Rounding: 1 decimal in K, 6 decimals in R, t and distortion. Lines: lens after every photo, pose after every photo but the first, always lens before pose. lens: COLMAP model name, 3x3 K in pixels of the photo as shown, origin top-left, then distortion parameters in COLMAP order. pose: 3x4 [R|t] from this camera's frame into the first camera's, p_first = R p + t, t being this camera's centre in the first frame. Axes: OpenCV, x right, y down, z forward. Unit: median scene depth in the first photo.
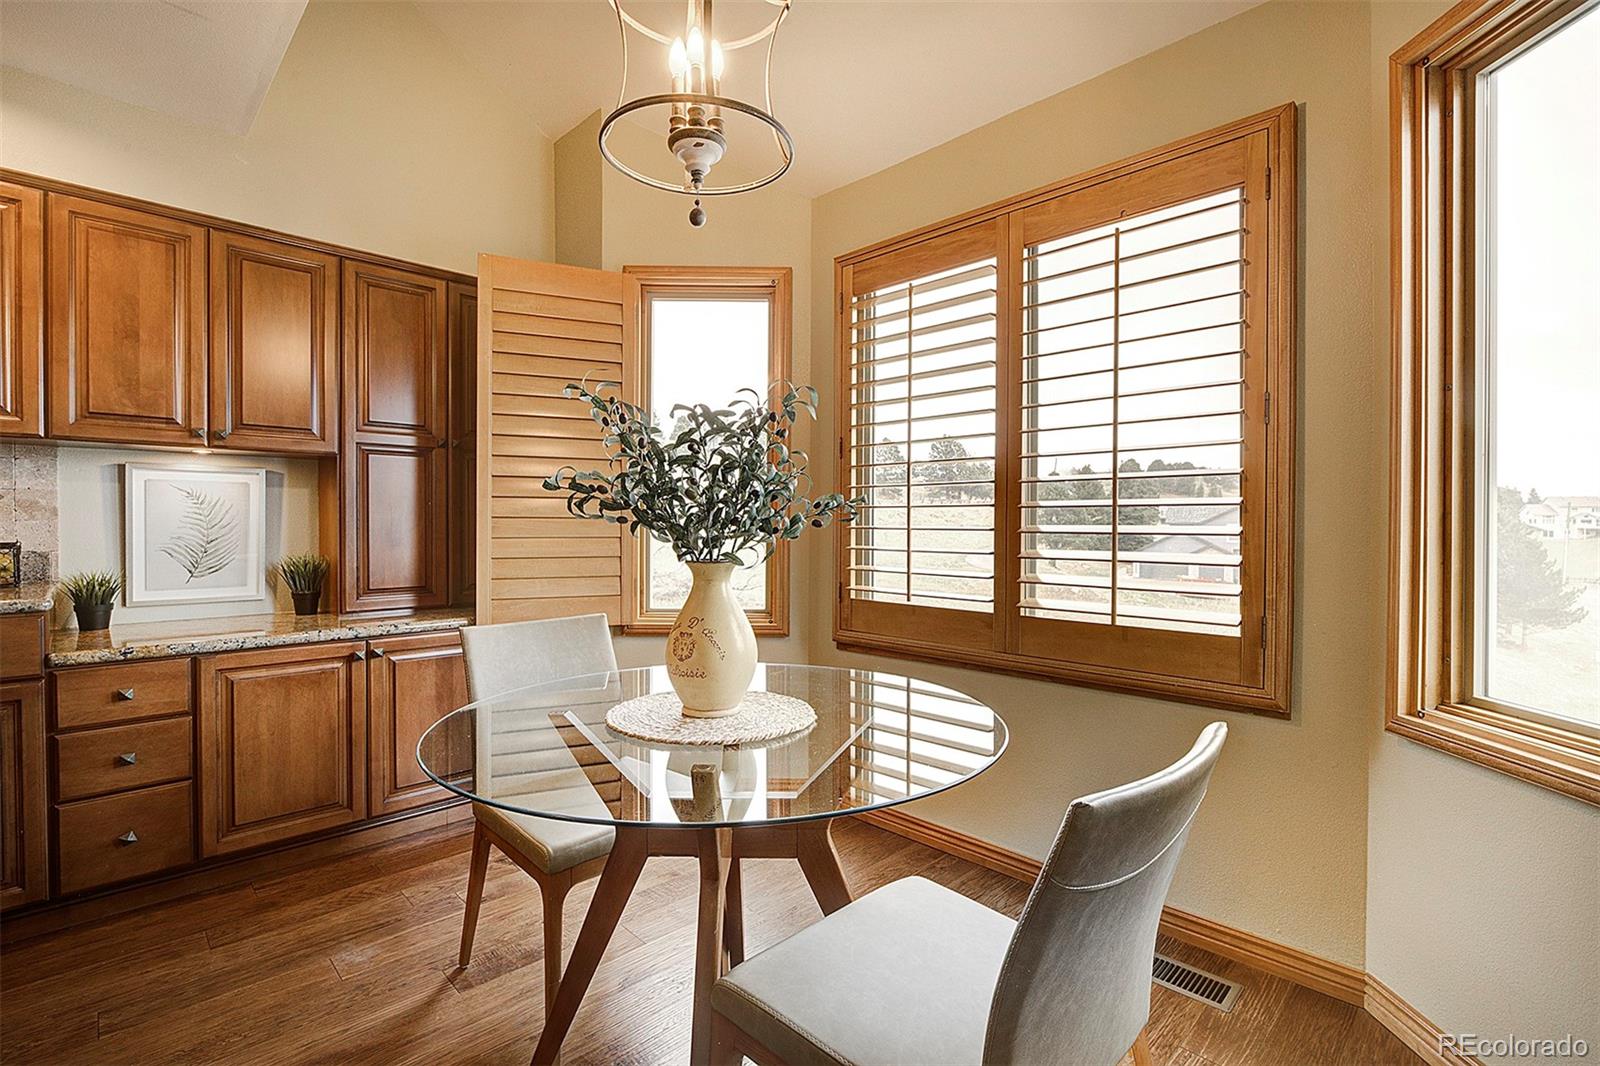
lens RADIAL K [[718.9, 0, 798.5], [0, 718.9, 531.5], [0, 0, 1]] dist [-0.009900, -0.001994]
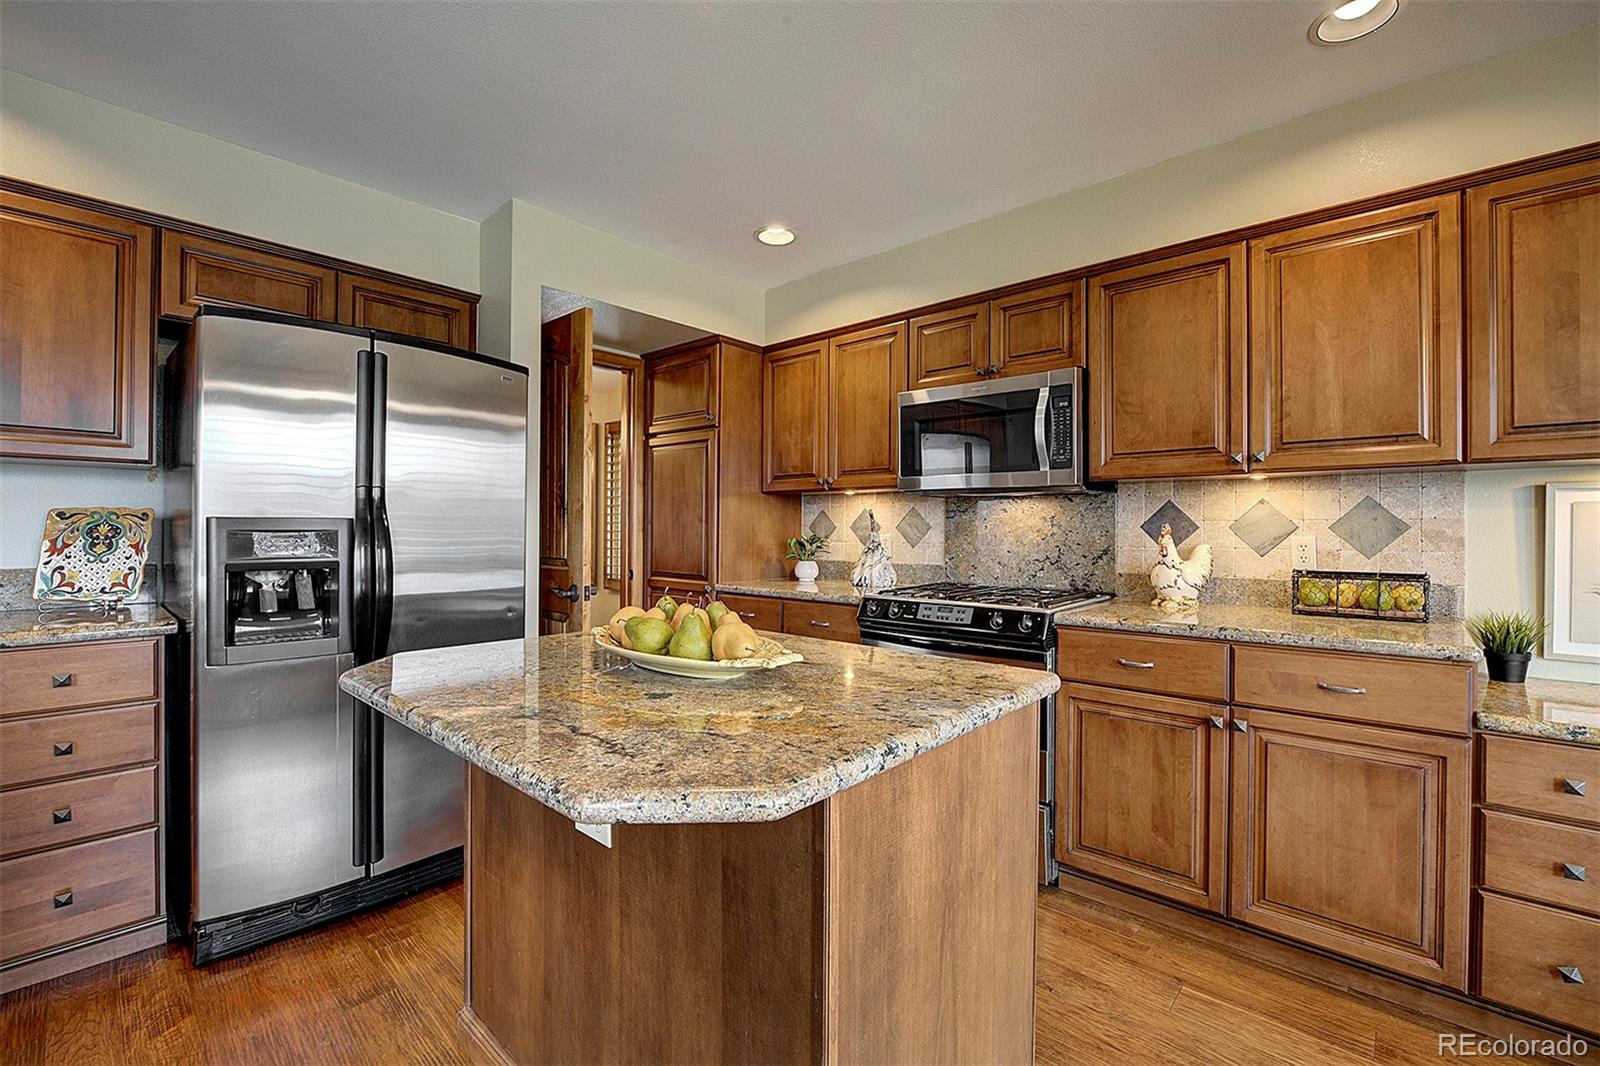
lens RADIAL K [[670.9, 0, 802.1], [0, 670.9, 531.2], [0, 0, 1]] dist [-0.016809, 0.000271]
pose [[0.052113, 0.000518, -0.998641, -0.253708], [-0.015406, 0.999881, -0.000285, -0.030295], [0.998522, 0.015400, 0.052115, 0.111855]]
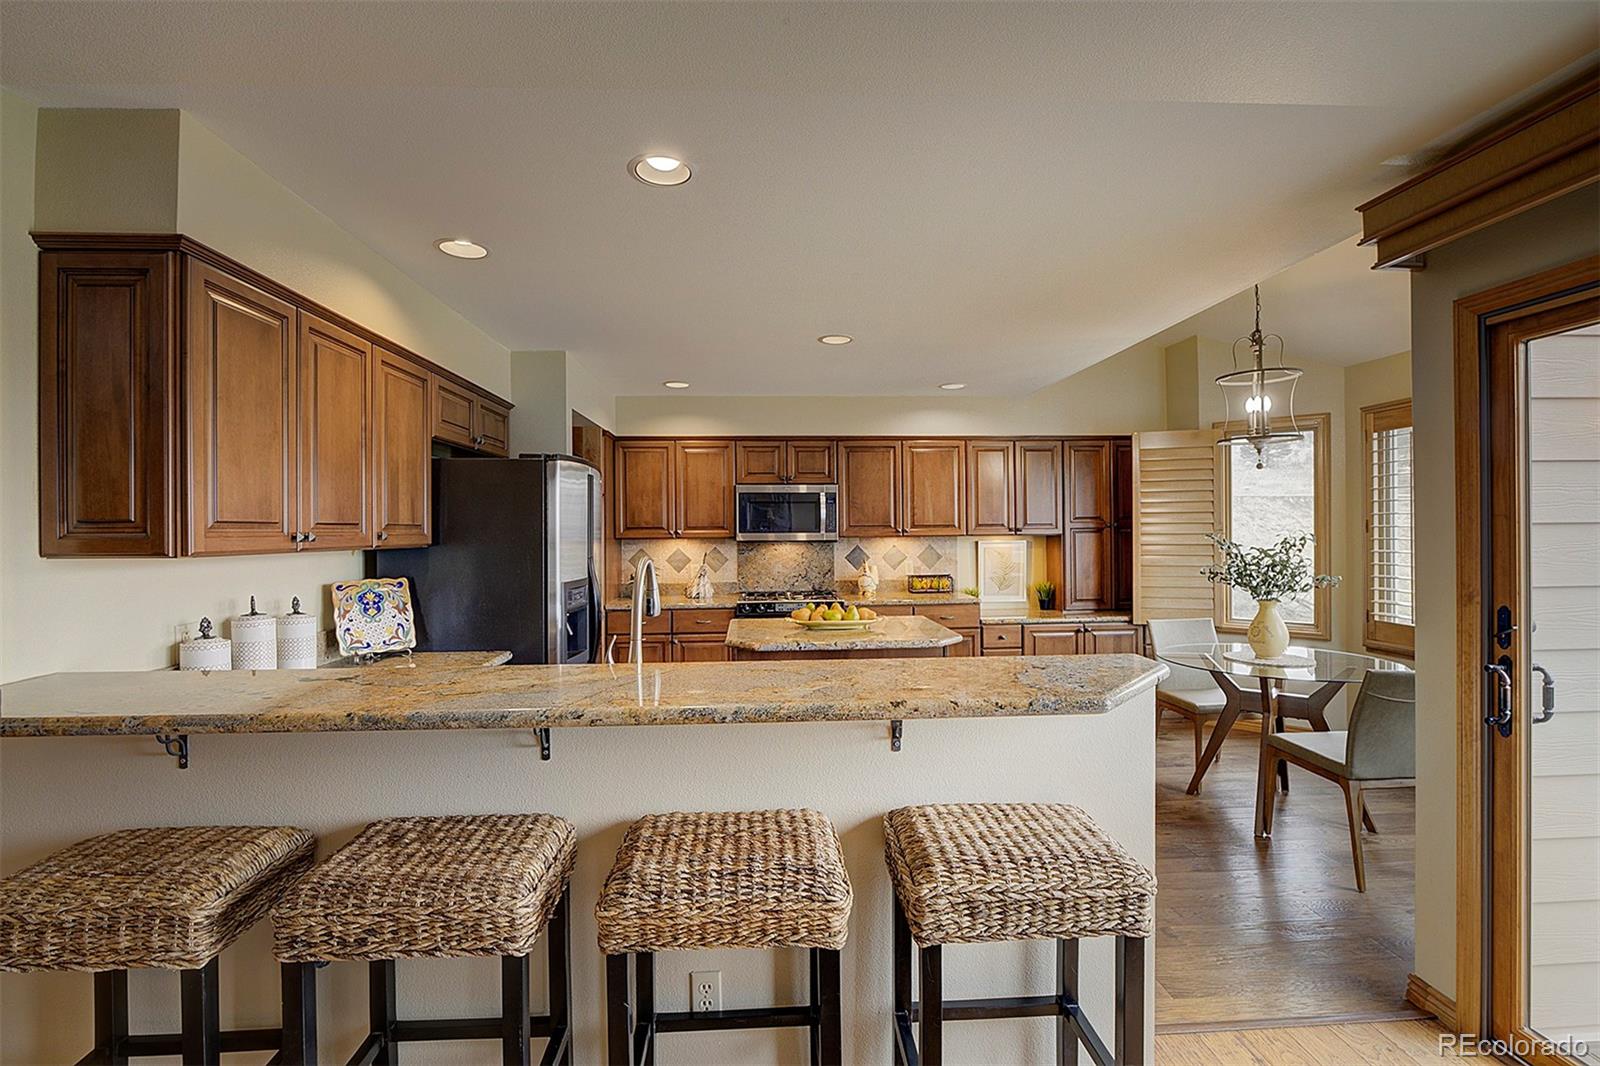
lens RADIAL K [[718.9, 0, 797.5], [0, 718.9, 526.5], [0, 0, 1]] dist [-0.009900, -0.001994]
pose [[0.747836, -0.014400, -0.663727, 0.204793], [0.005290, 0.999862, -0.015732, -0.120020], [0.663862, 0.008254, 0.747809, -1.286543]]
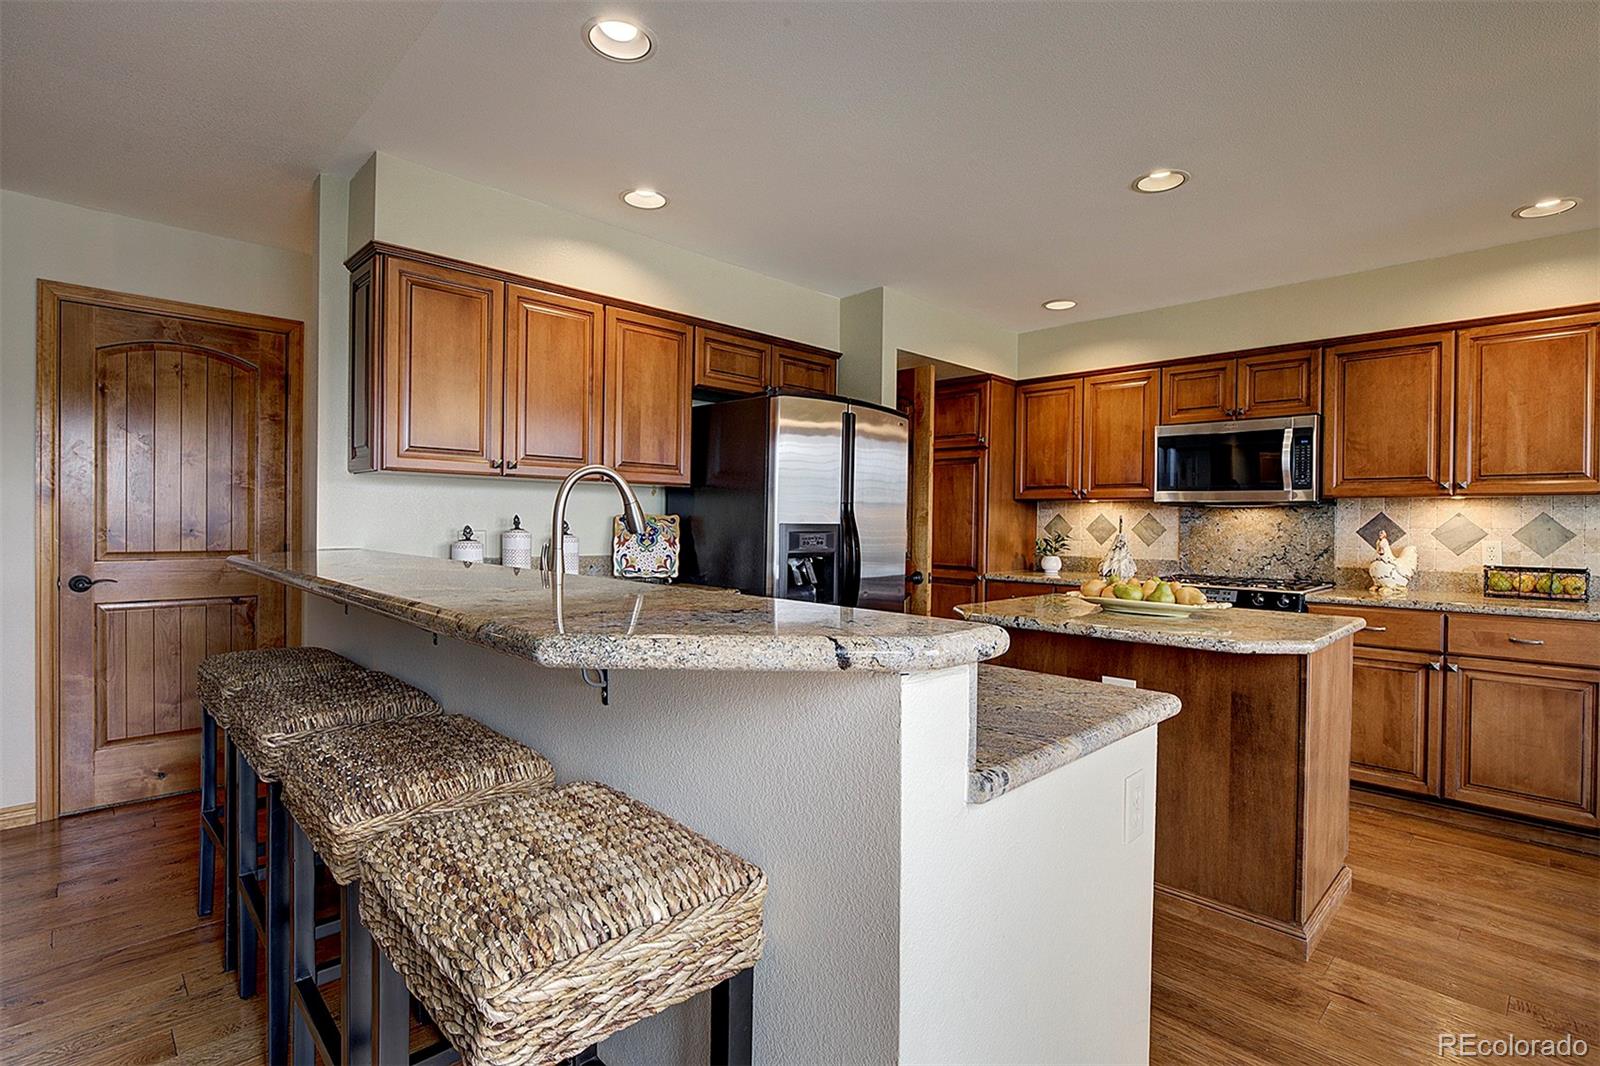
lens RADIAL K [[755.7, 0, 808.9], [0, 755.7, 530.7], [0, 0, 1]] dist [-0.003913, 0.000904]
pose [[0.000453, 0.008419, -0.999964, 0.340045], [-0.022977, 0.999701, 0.008406, -0.036095], [0.999736, 0.022972, 0.000646, -0.492208]]
